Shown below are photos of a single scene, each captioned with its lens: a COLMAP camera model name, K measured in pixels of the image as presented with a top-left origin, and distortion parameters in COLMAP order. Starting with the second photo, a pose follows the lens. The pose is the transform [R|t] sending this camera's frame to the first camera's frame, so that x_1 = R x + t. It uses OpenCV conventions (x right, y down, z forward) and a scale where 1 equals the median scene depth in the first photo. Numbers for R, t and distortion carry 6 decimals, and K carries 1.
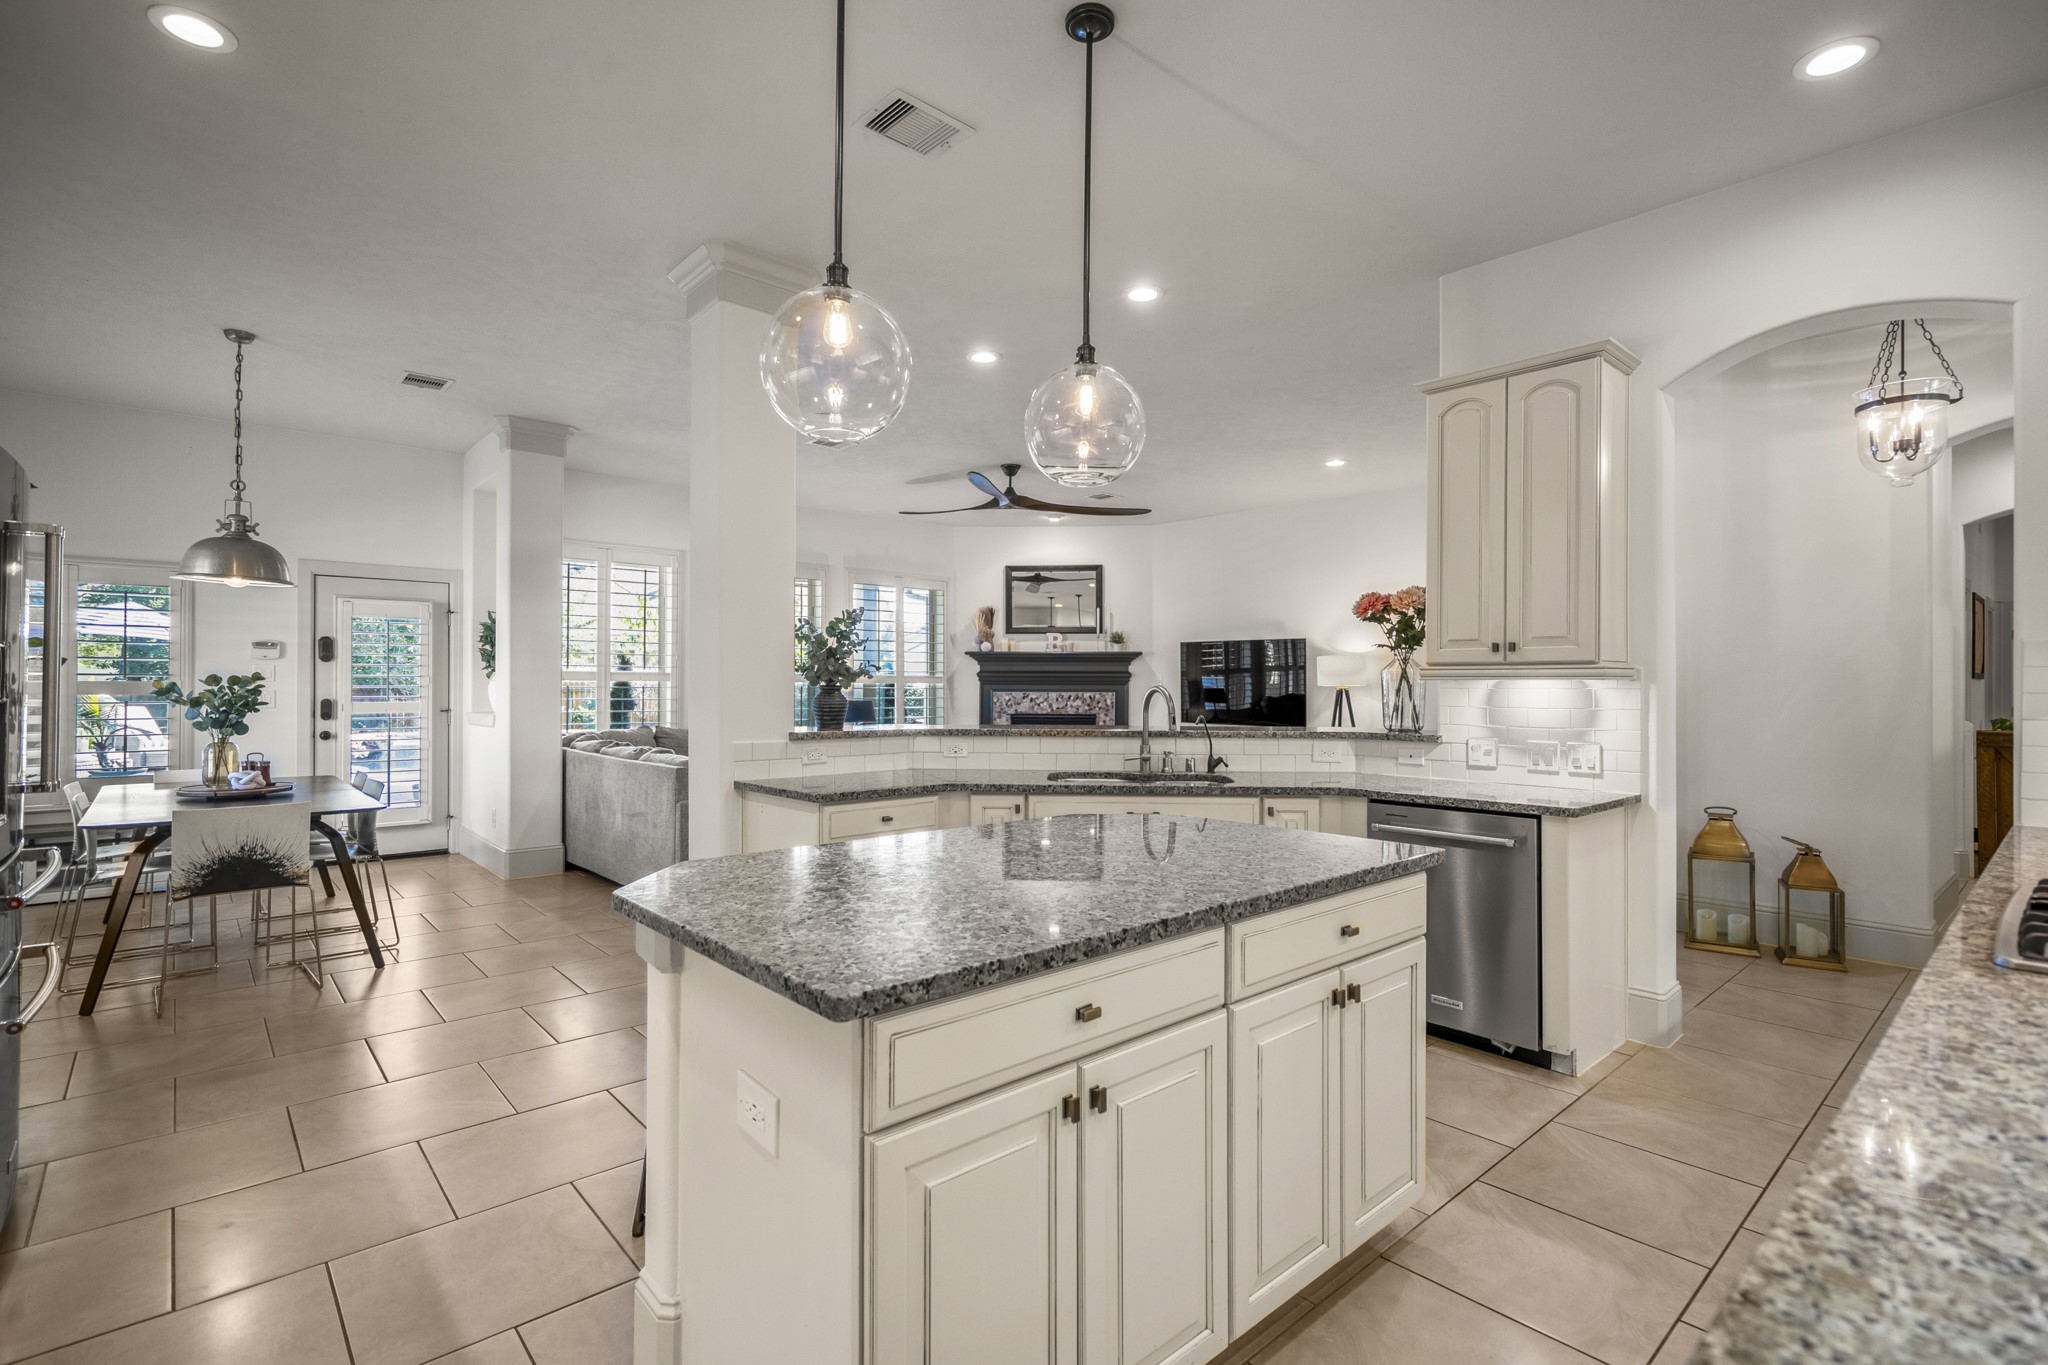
lens RADIAL K [[946.4, 0, 1022.3], [0, 946.4, 678.9], [0, 0, 1]] dist [0.004147, 0.000315]
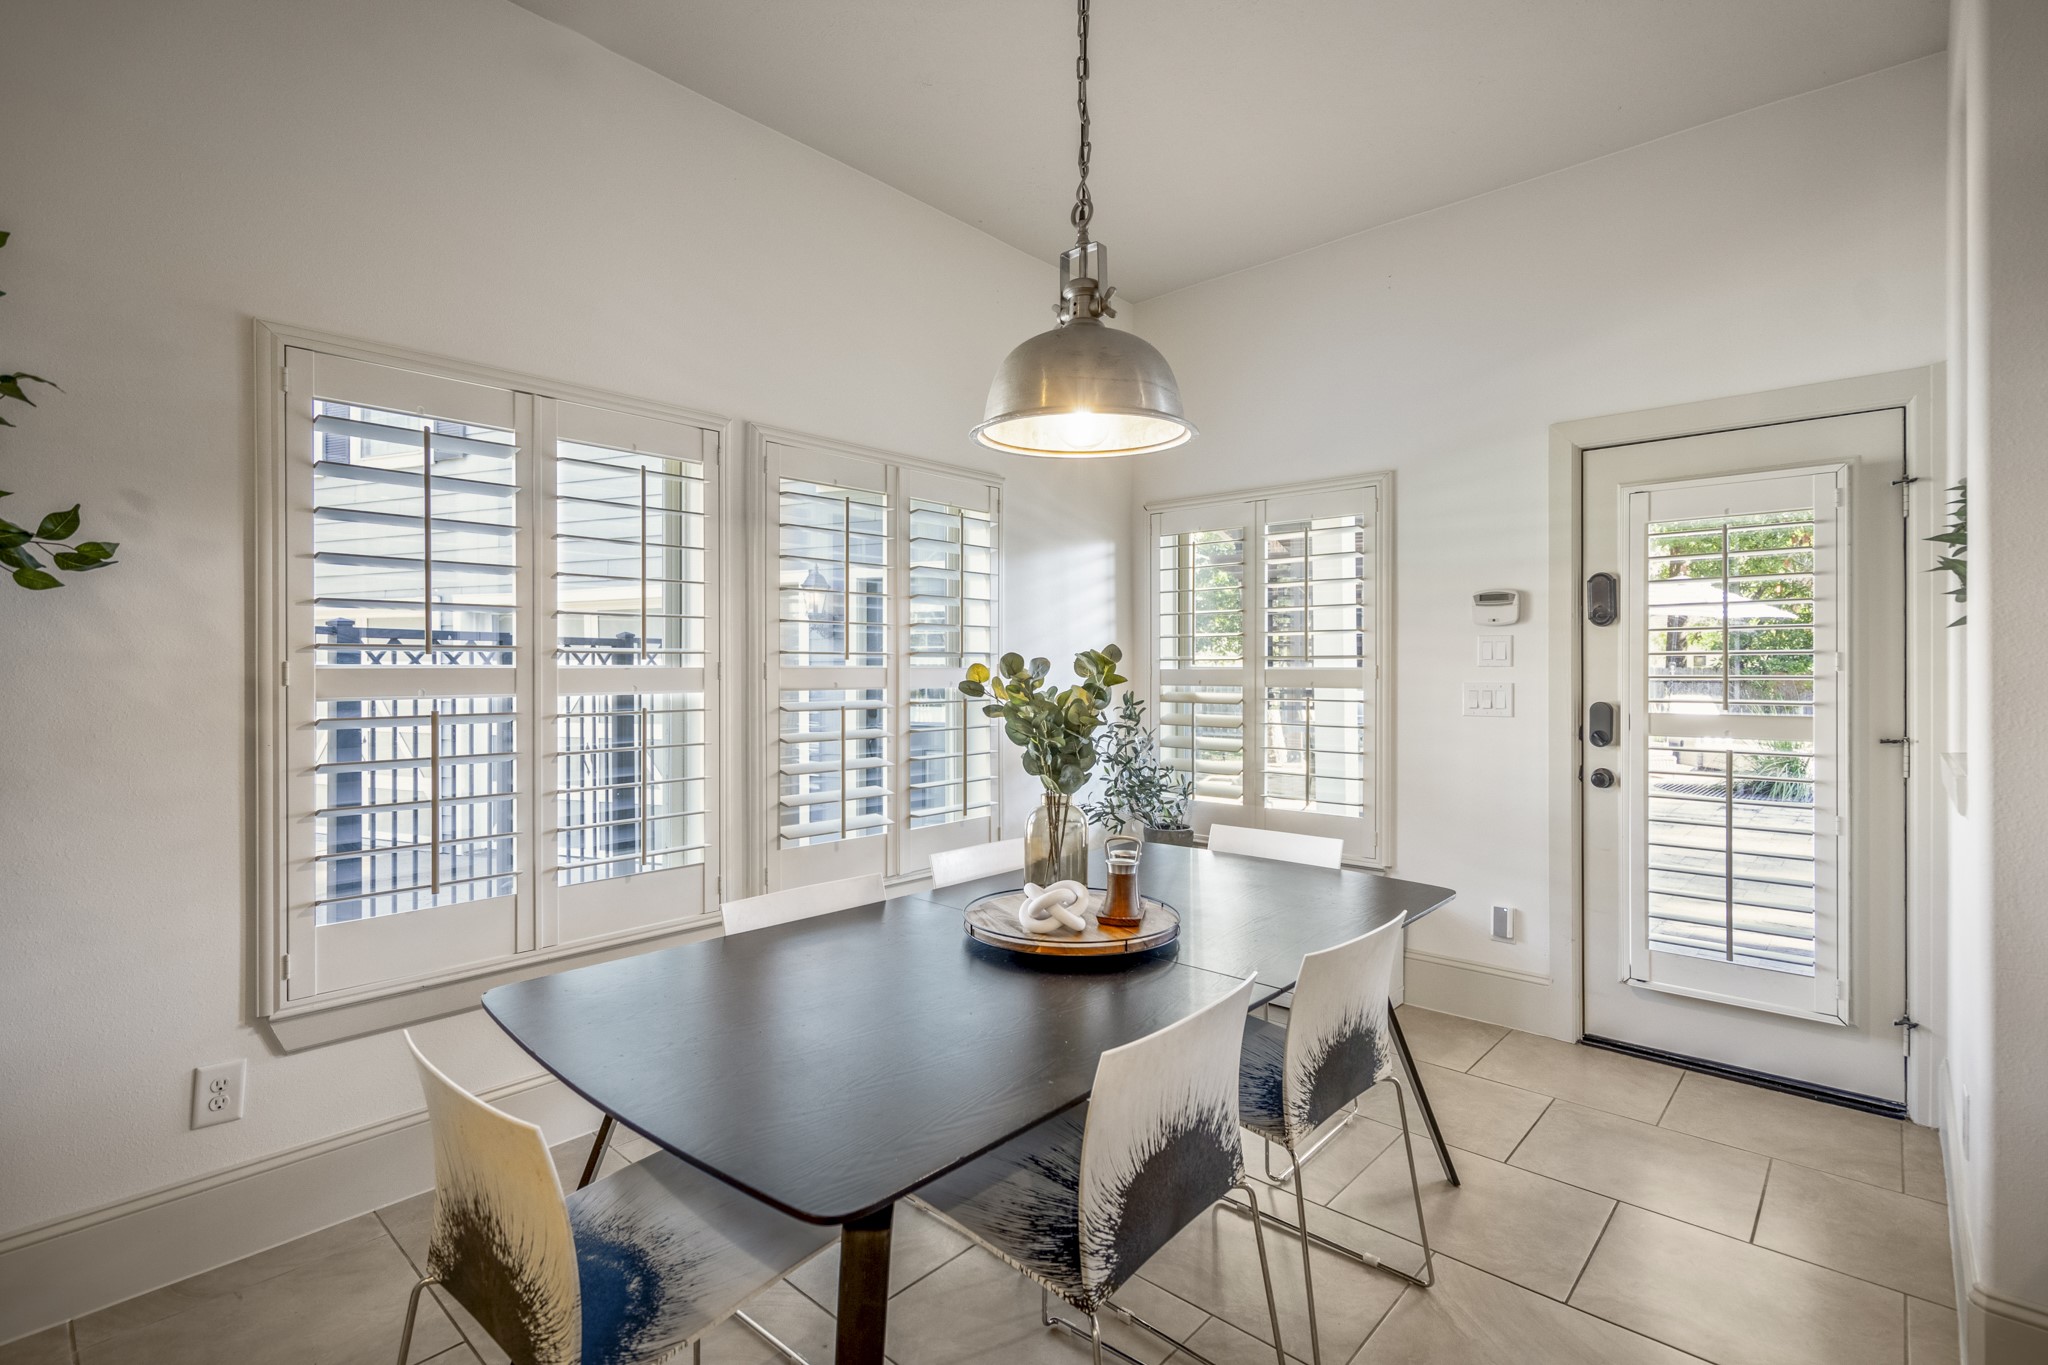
lens RADIAL K [[946.7, 0, 1024.5], [0, 946.7, 671.2], [0, 0, 1]] dist [0.000038, -0.000011]
pose [[0.102300, 0.000091, -0.994754, -0.192854], [0.006065, 0.999981, 0.000715, 0.001991], [0.994735, -0.006107, 0.102297, 0.444746]]
